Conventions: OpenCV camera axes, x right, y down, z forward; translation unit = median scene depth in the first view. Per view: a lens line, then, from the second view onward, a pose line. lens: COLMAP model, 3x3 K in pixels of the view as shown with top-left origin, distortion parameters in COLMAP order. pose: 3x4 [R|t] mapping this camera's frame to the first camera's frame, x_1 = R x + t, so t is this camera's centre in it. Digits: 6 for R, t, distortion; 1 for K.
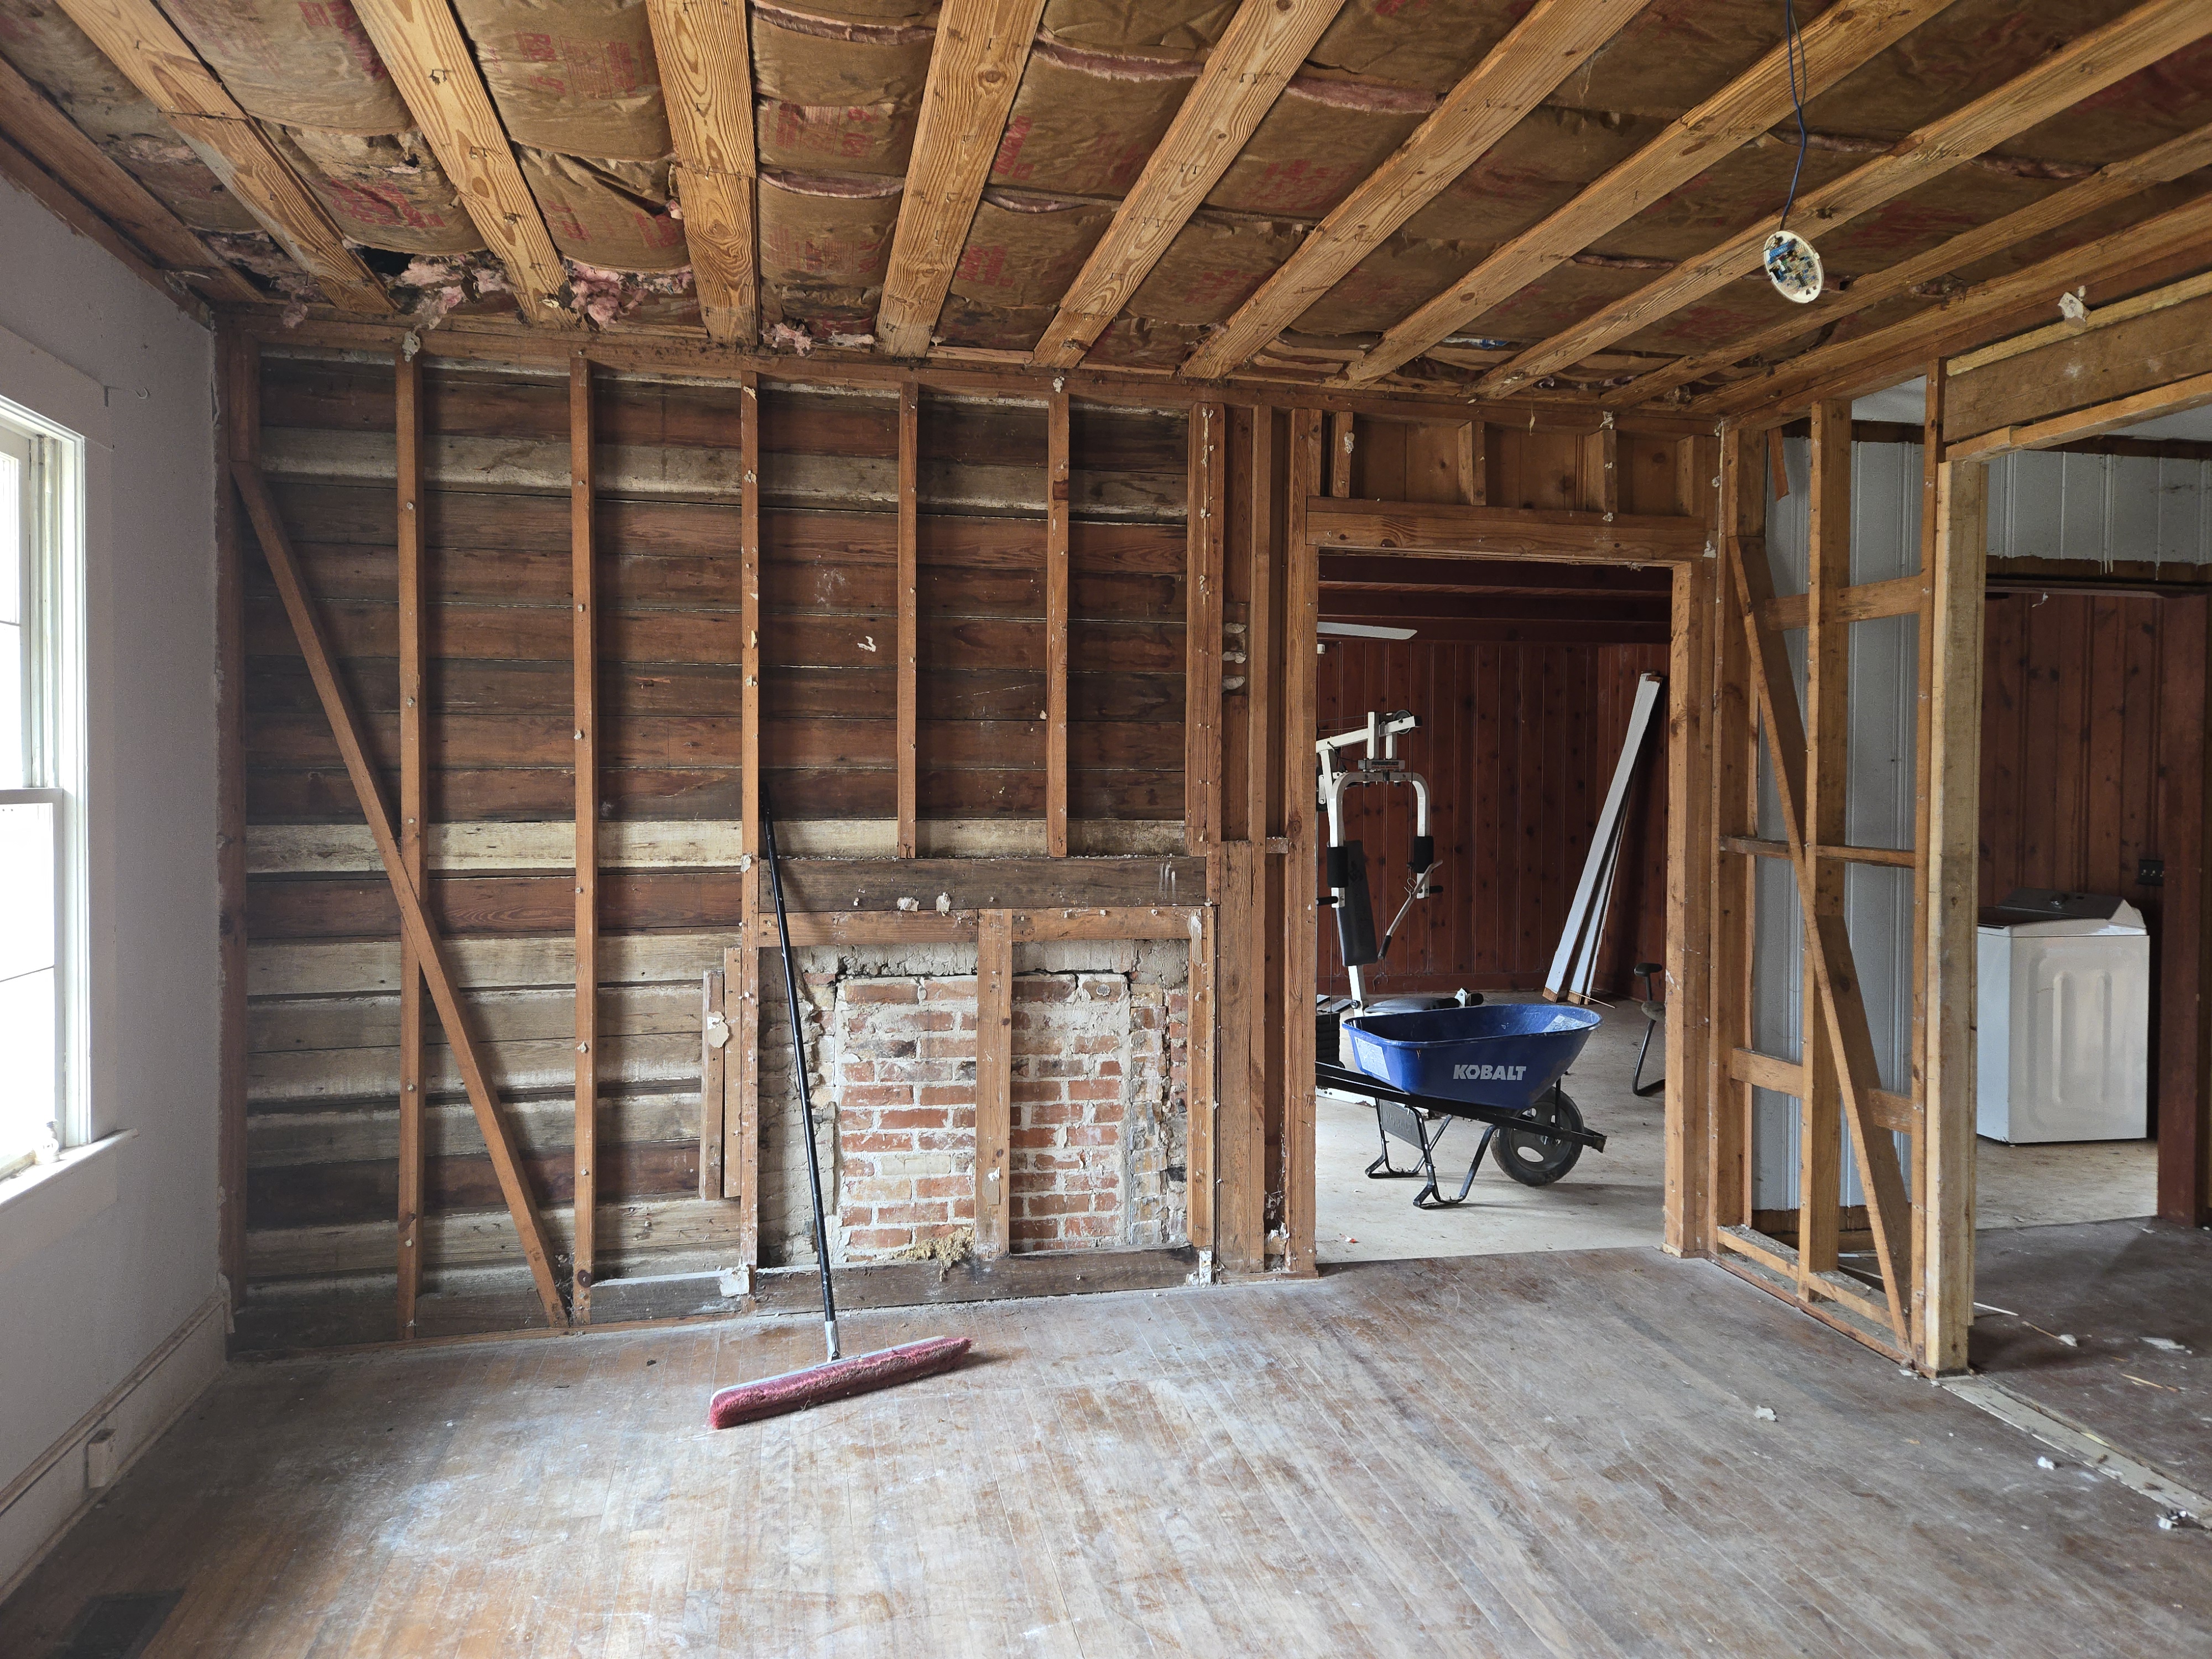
lens RADIAL K [[1444.0, 0, 1105.6], [0, 1444.0, 816.9], [0, 0, 1]] dist [0.084385, -0.057849]
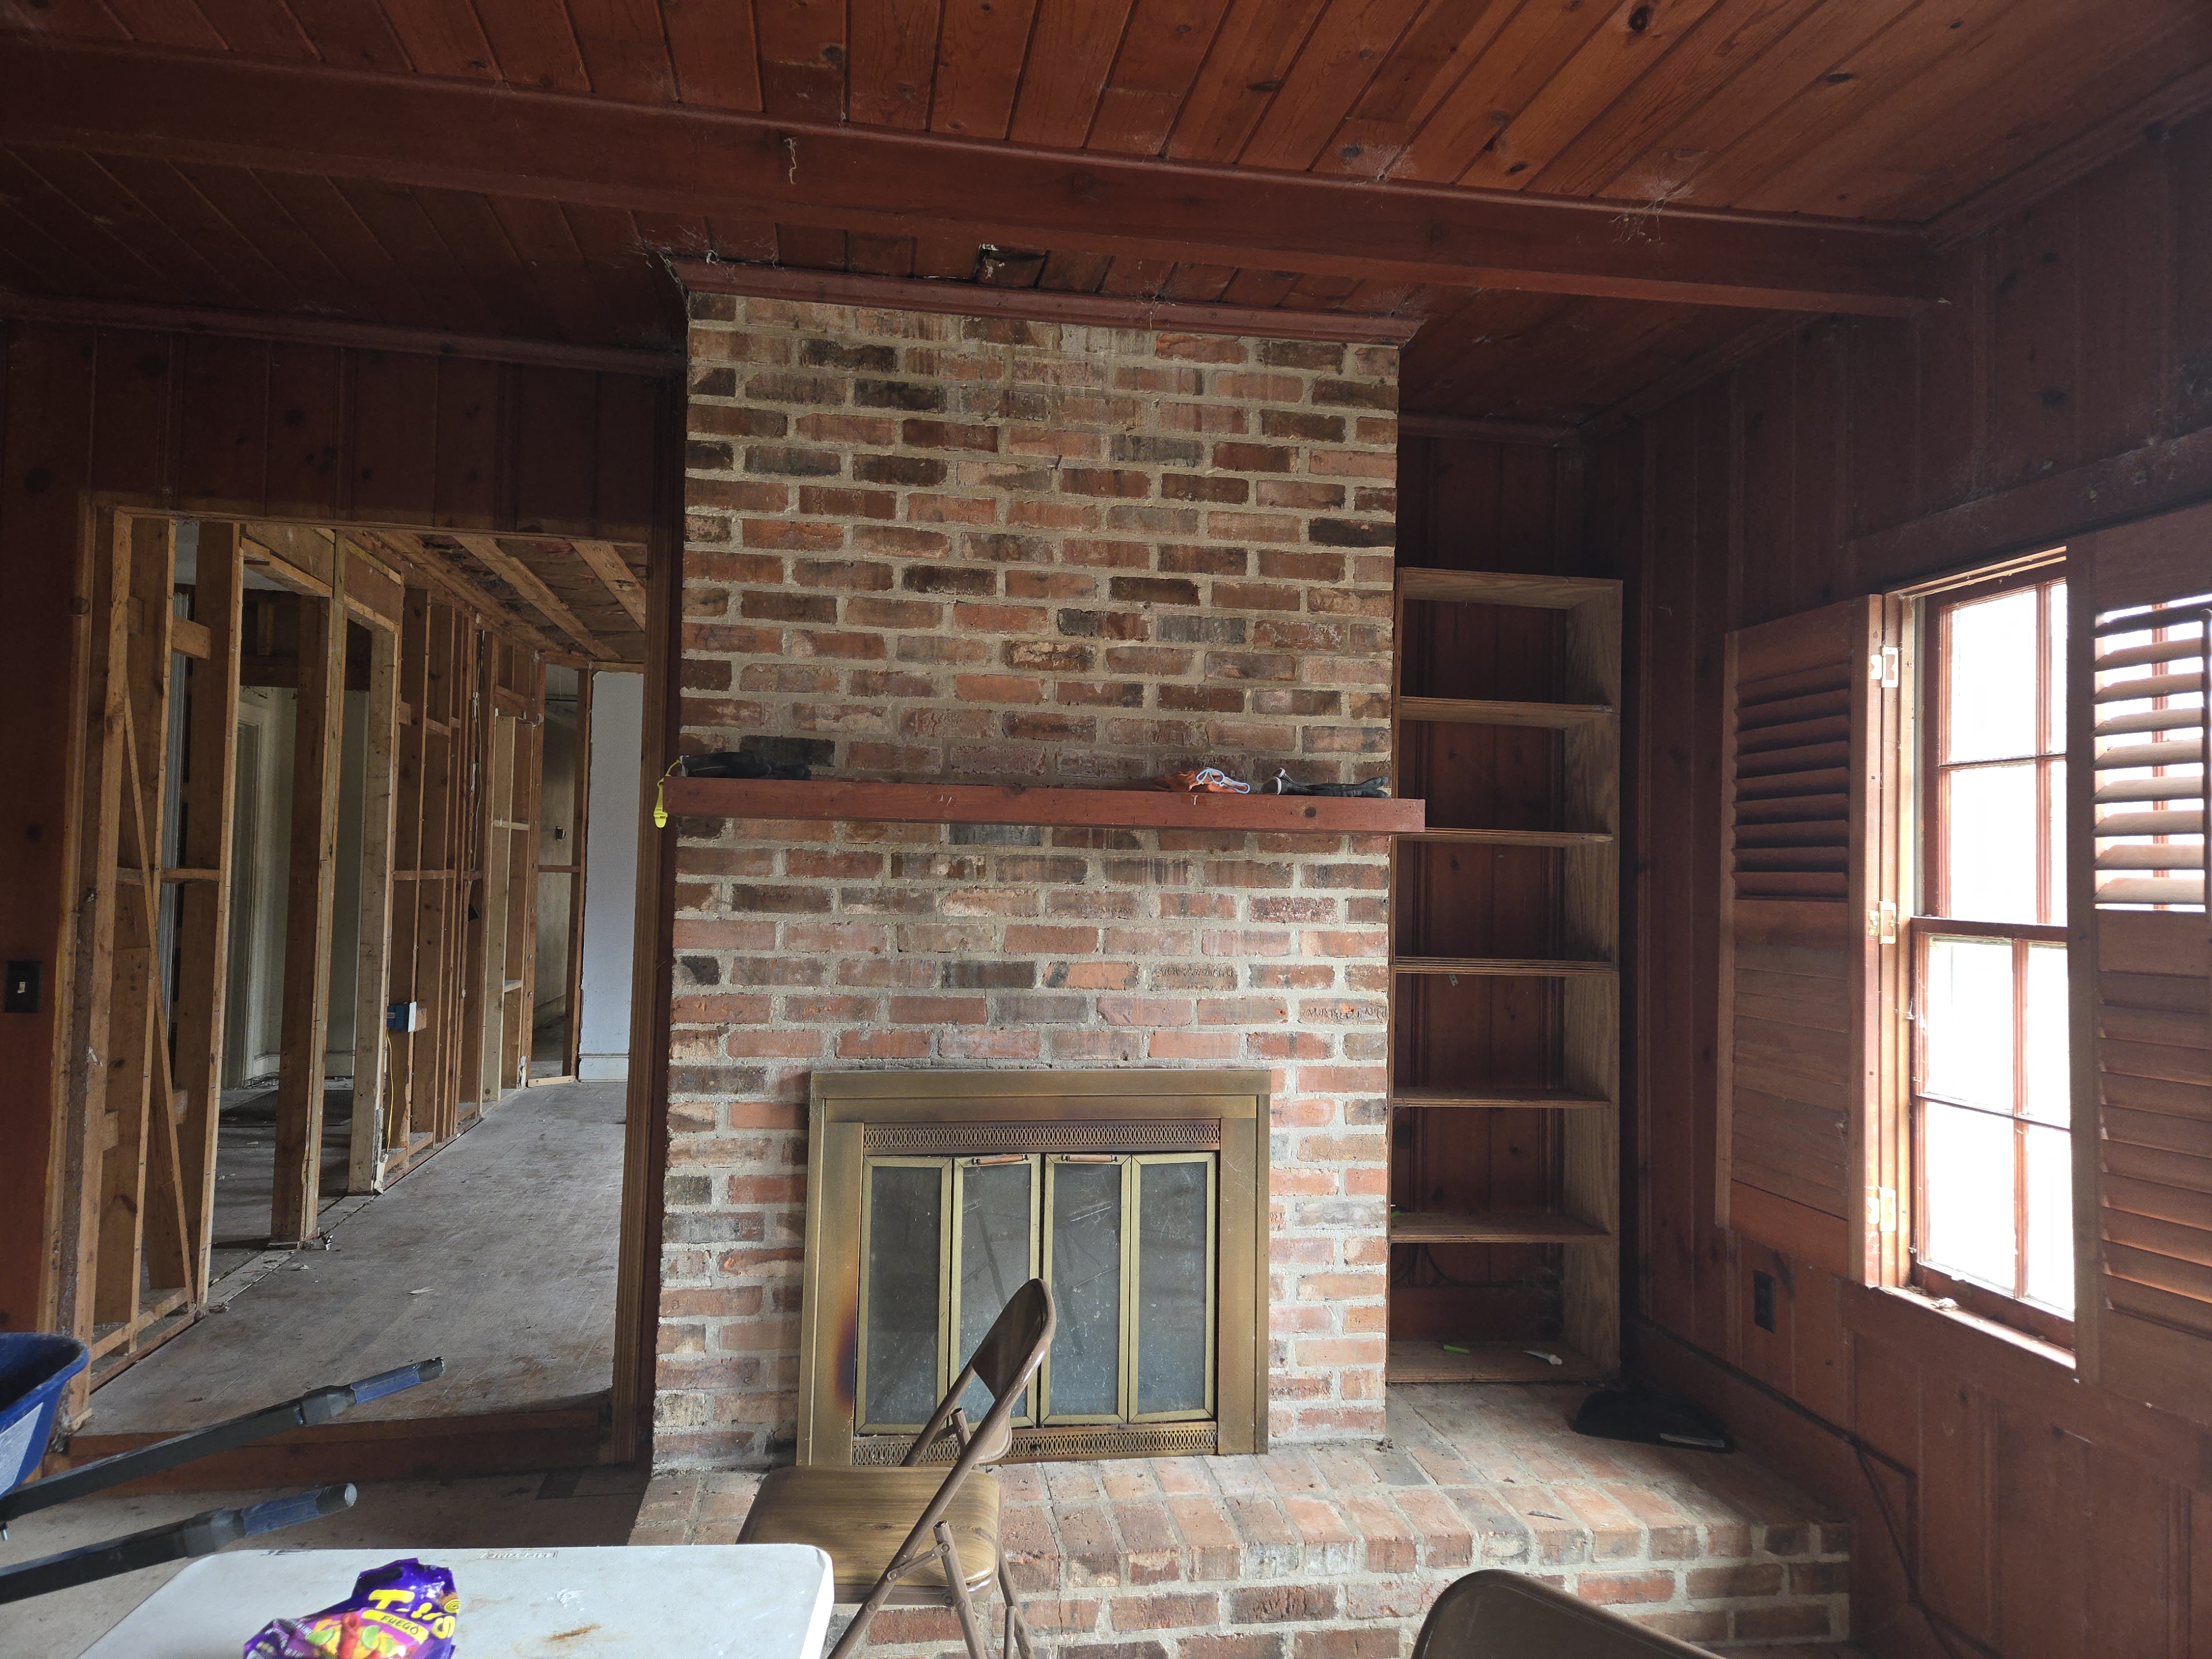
lens RADIAL K [[1444.0, 0, 1105.6], [0, 1444.0, 816.9], [0, 0, 1]] dist [0.084385, -0.057849]
pose [[-0.998947, -0.022774, 0.039824, -0.172090], [-0.023278, 0.999654, -0.012240, -0.014066], [-0.039531, -0.013154, -0.999132, 1.909956]]
